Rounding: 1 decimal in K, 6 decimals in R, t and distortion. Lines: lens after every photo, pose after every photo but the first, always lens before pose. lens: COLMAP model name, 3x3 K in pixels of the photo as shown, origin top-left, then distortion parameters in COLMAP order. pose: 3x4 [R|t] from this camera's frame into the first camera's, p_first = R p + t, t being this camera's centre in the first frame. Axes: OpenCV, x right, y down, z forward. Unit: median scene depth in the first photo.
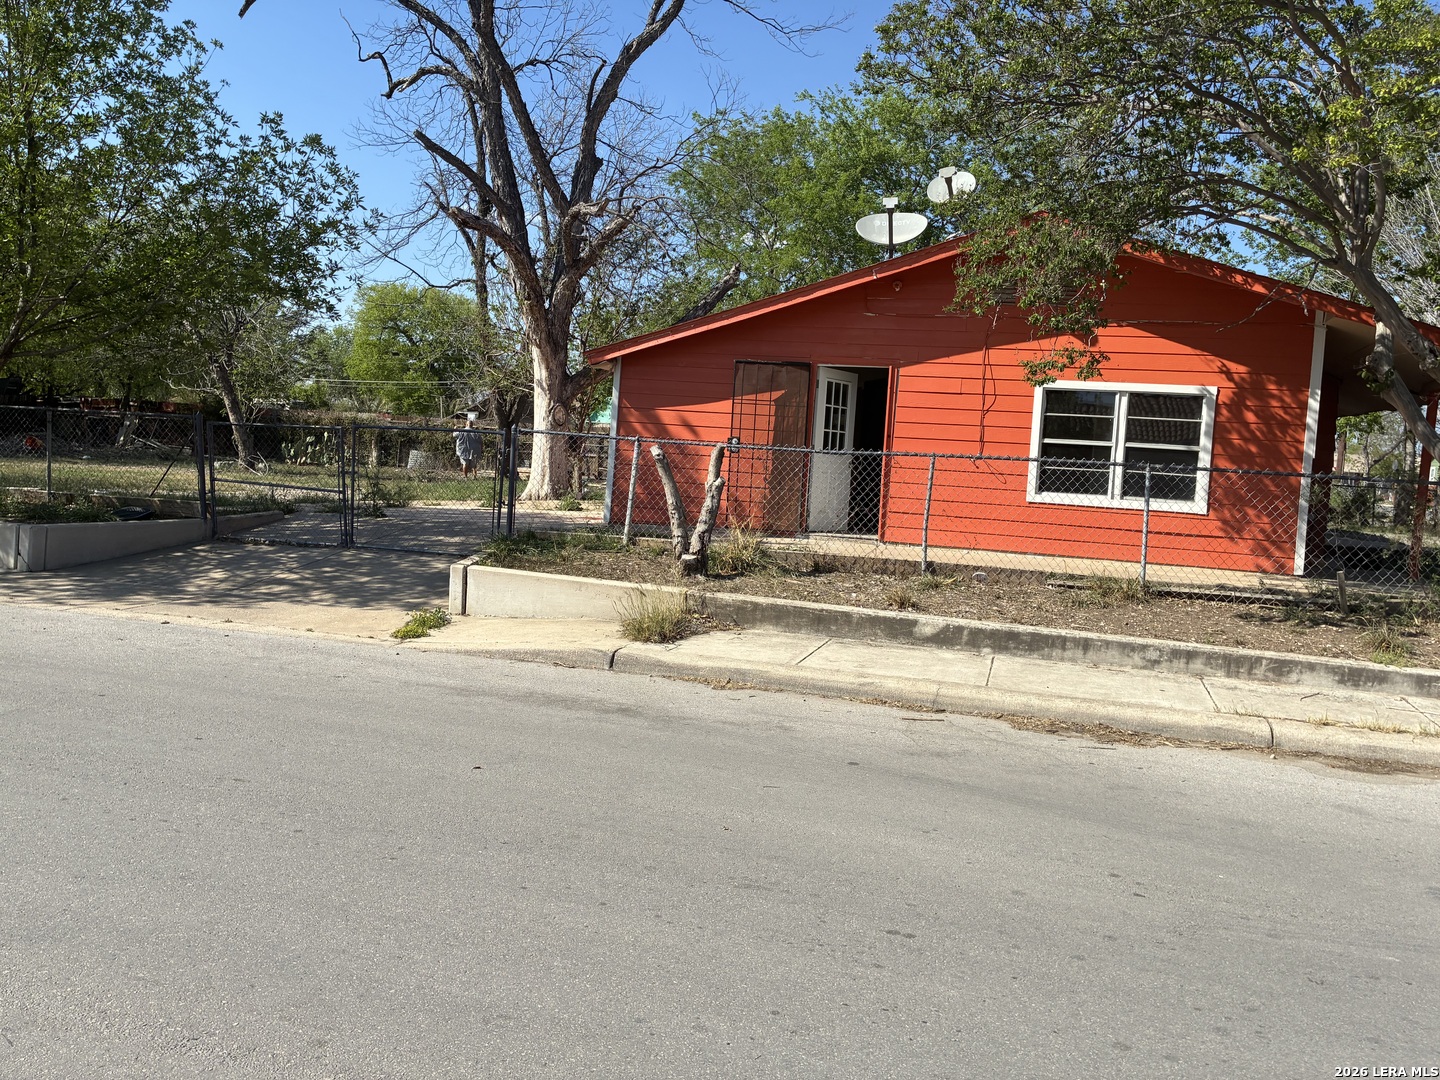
lens RADIAL K [[1102.1, 0, 713.4], [0, 1102.1, 533.1], [0, 0, 1]] dist [0.059461, -0.071764]
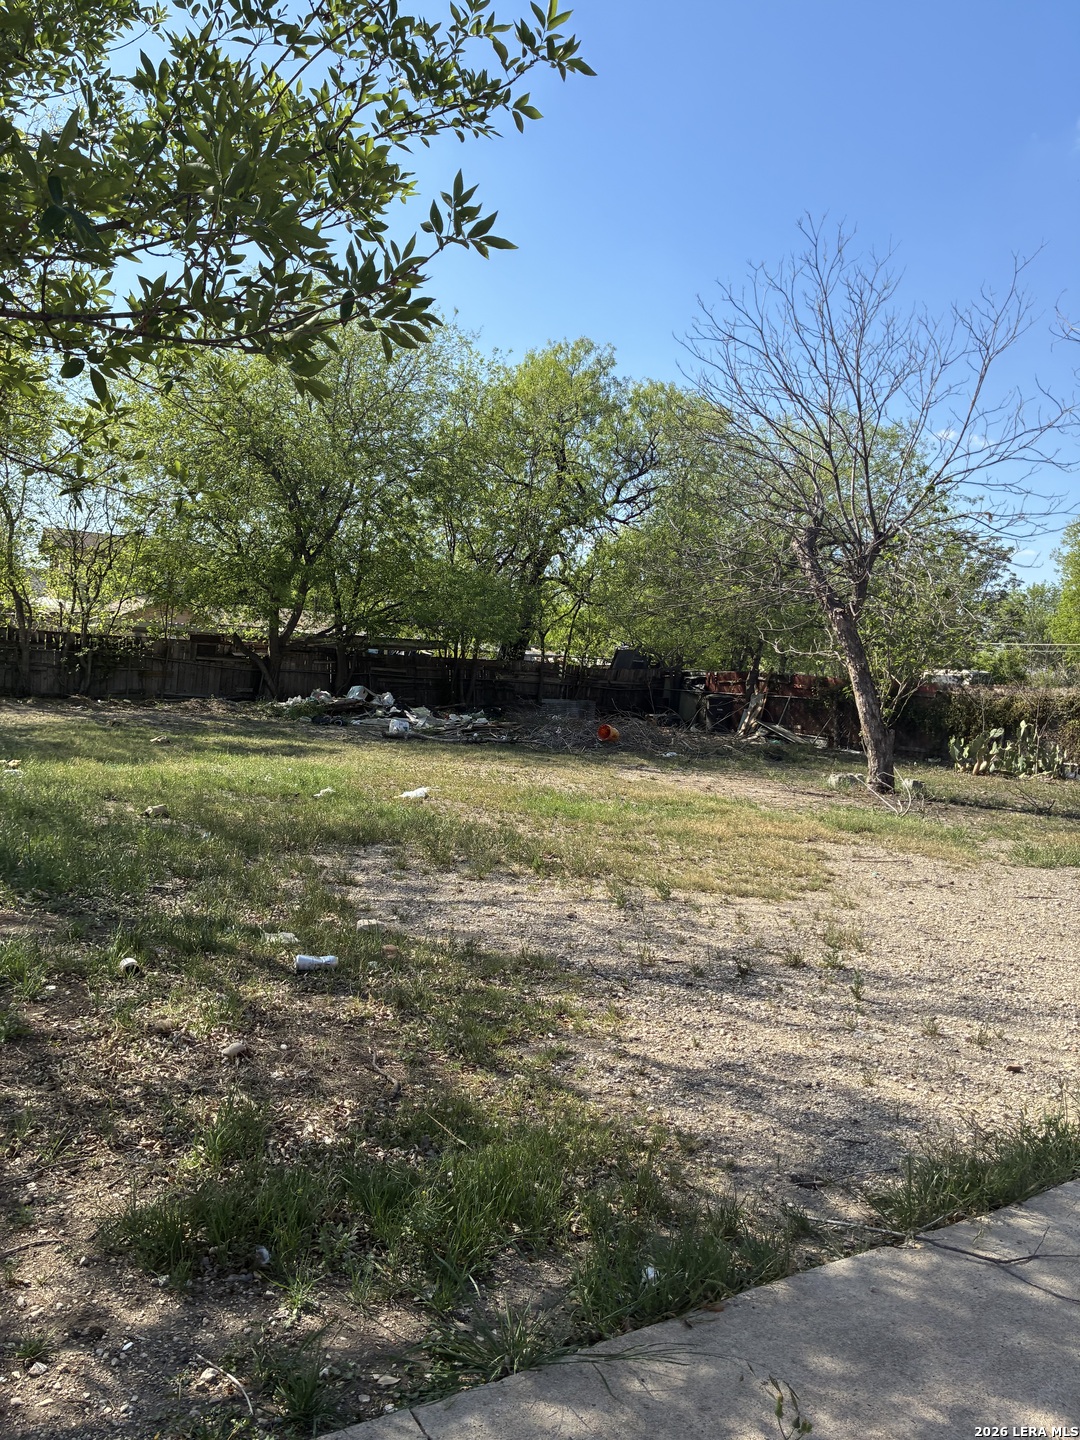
lens RADIAL K [[1102.1, 0, 528.1], [0, 1102.1, 717.1], [0, 0, 1]] dist [0.059461, -0.071764]
pose [[0.735907, 0.015078, -0.676915, -0.134920], [-0.069255, 0.996185, -0.053100, -0.041656], [0.673531, 0.085956, 0.734144, 0.365436]]
